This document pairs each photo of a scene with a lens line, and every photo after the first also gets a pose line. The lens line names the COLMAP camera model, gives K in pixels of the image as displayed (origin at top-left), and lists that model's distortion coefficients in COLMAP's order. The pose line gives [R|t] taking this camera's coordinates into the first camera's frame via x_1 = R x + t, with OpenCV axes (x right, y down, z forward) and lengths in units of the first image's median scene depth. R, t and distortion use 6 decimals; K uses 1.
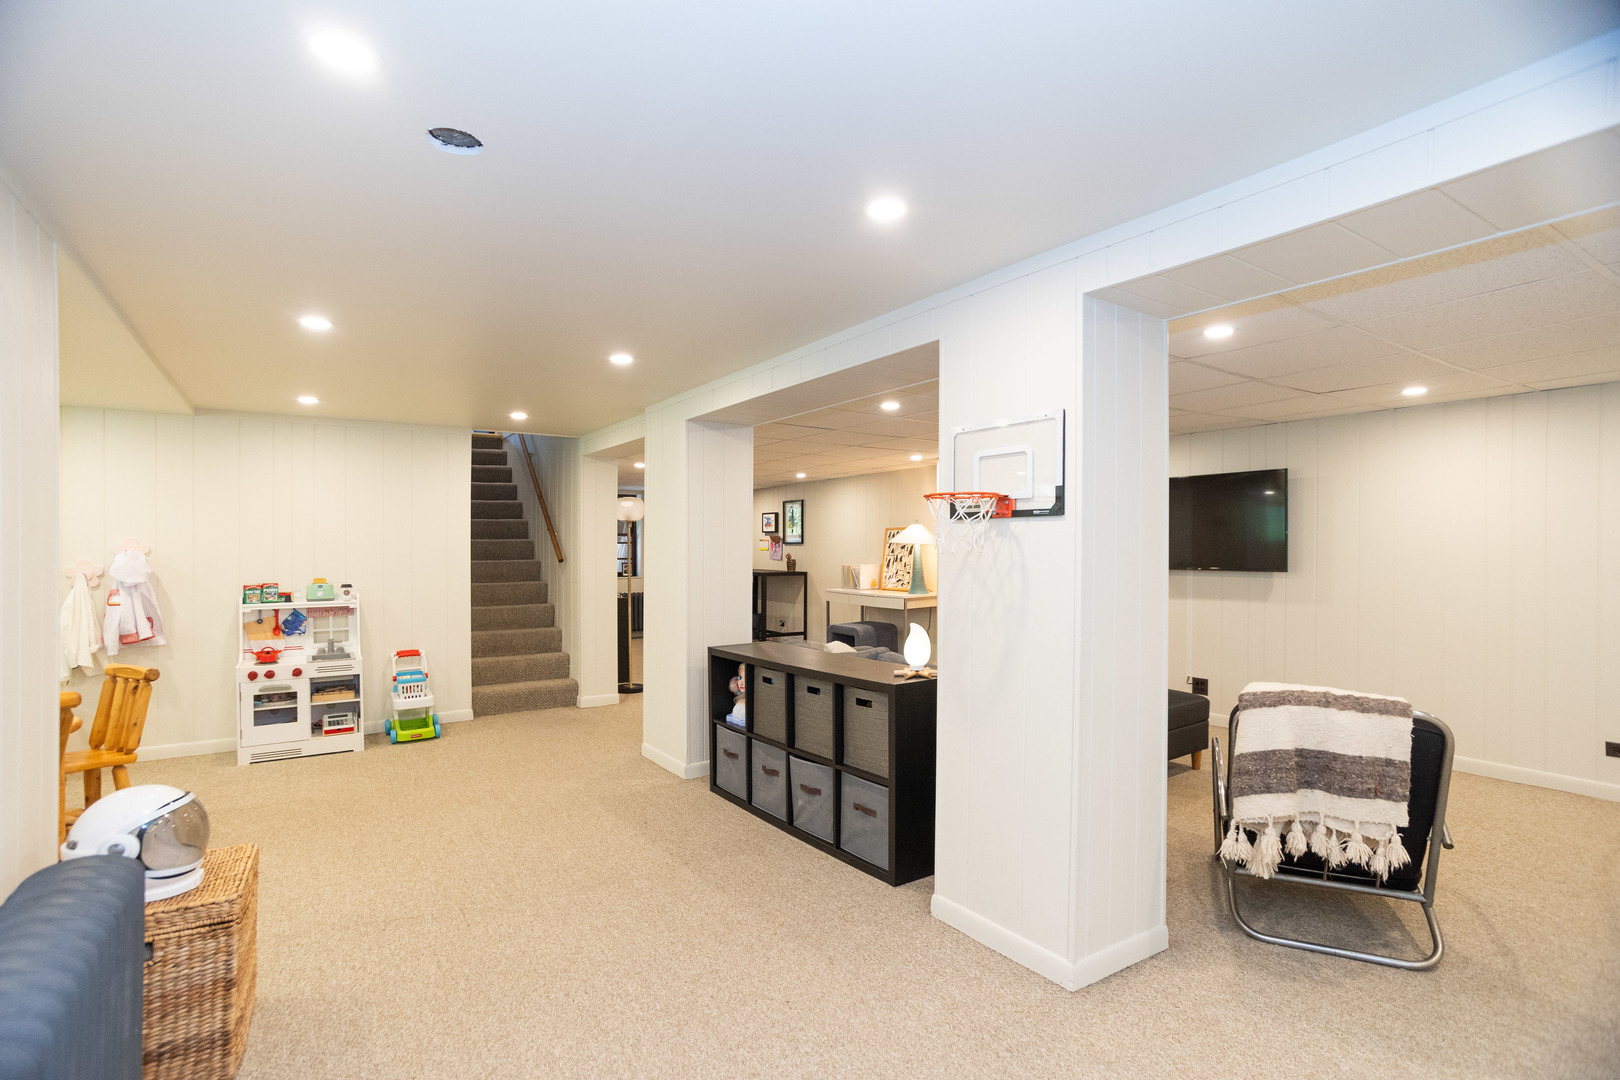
lens RADIAL K [[771.1, 0, 804.5], [0, 771.1, 548.6], [0, 0, 1]] dist [-0.052639, 0.012198]
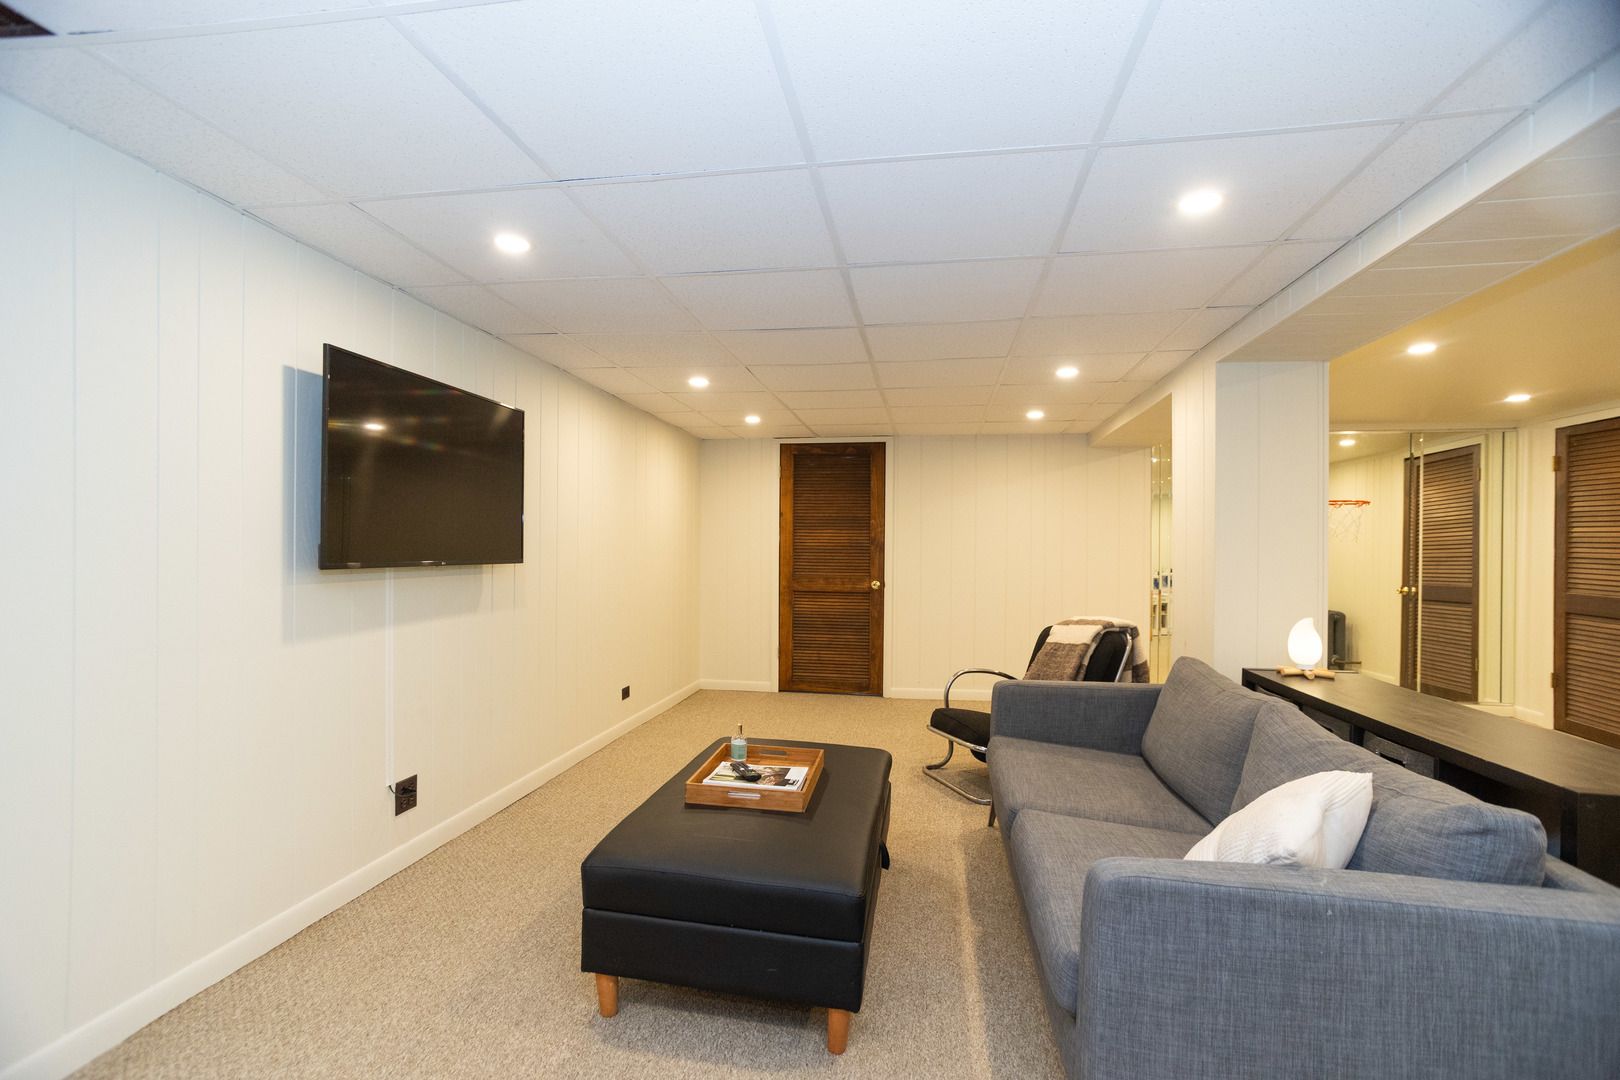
lens RADIAL K [[771.1, 0, 810.3], [0, 771.1, 548.8], [0, 0, 1]] dist [-0.052639, 0.012198]
pose [[-0.730044, -0.000607, 0.683400, -0.014021], [-0.003808, 0.999988, -0.003179, 0.011208], [-0.683390, -0.004923, -0.730037, 0.808916]]
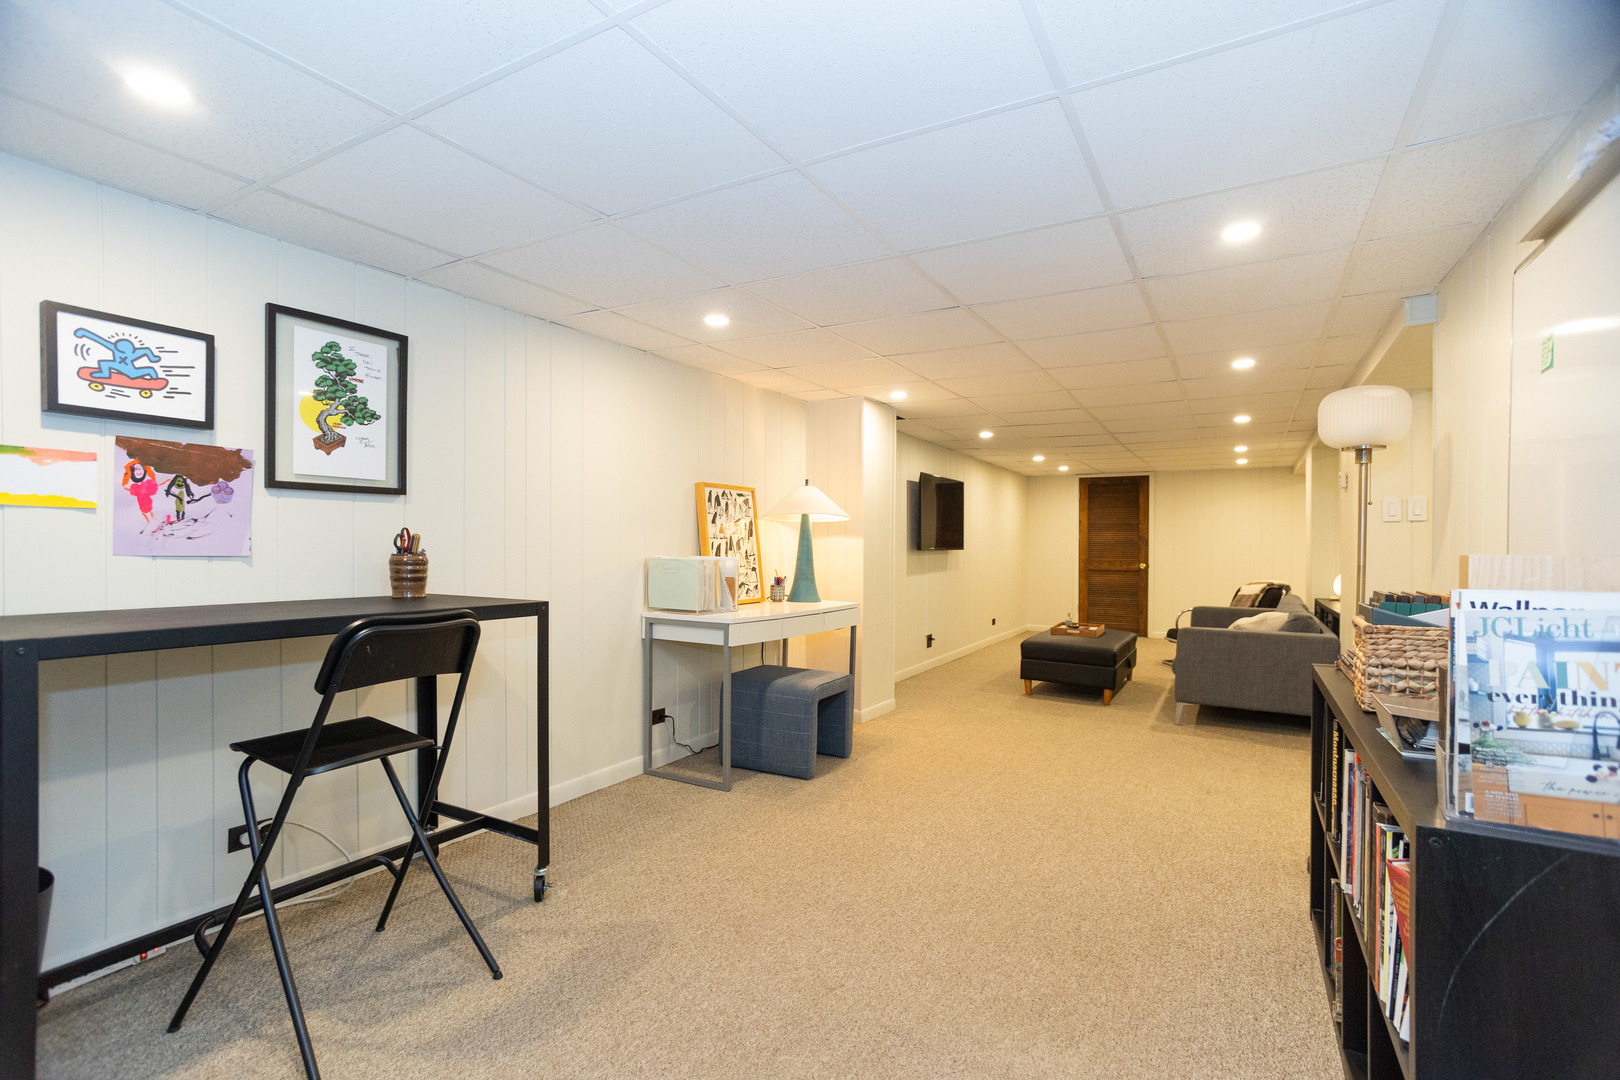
lens RADIAL K [[771.1, 0, 809.1], [0, 771.1, 545.2], [0, 0, 1]] dist [-0.052639, 0.012198]
pose [[-0.439846, 0.001655, 0.898072, -0.379890], [-0.001443, 0.999996, -0.002550, 0.015355], [-0.898072, -0.002417, -0.439842, 1.198330]]
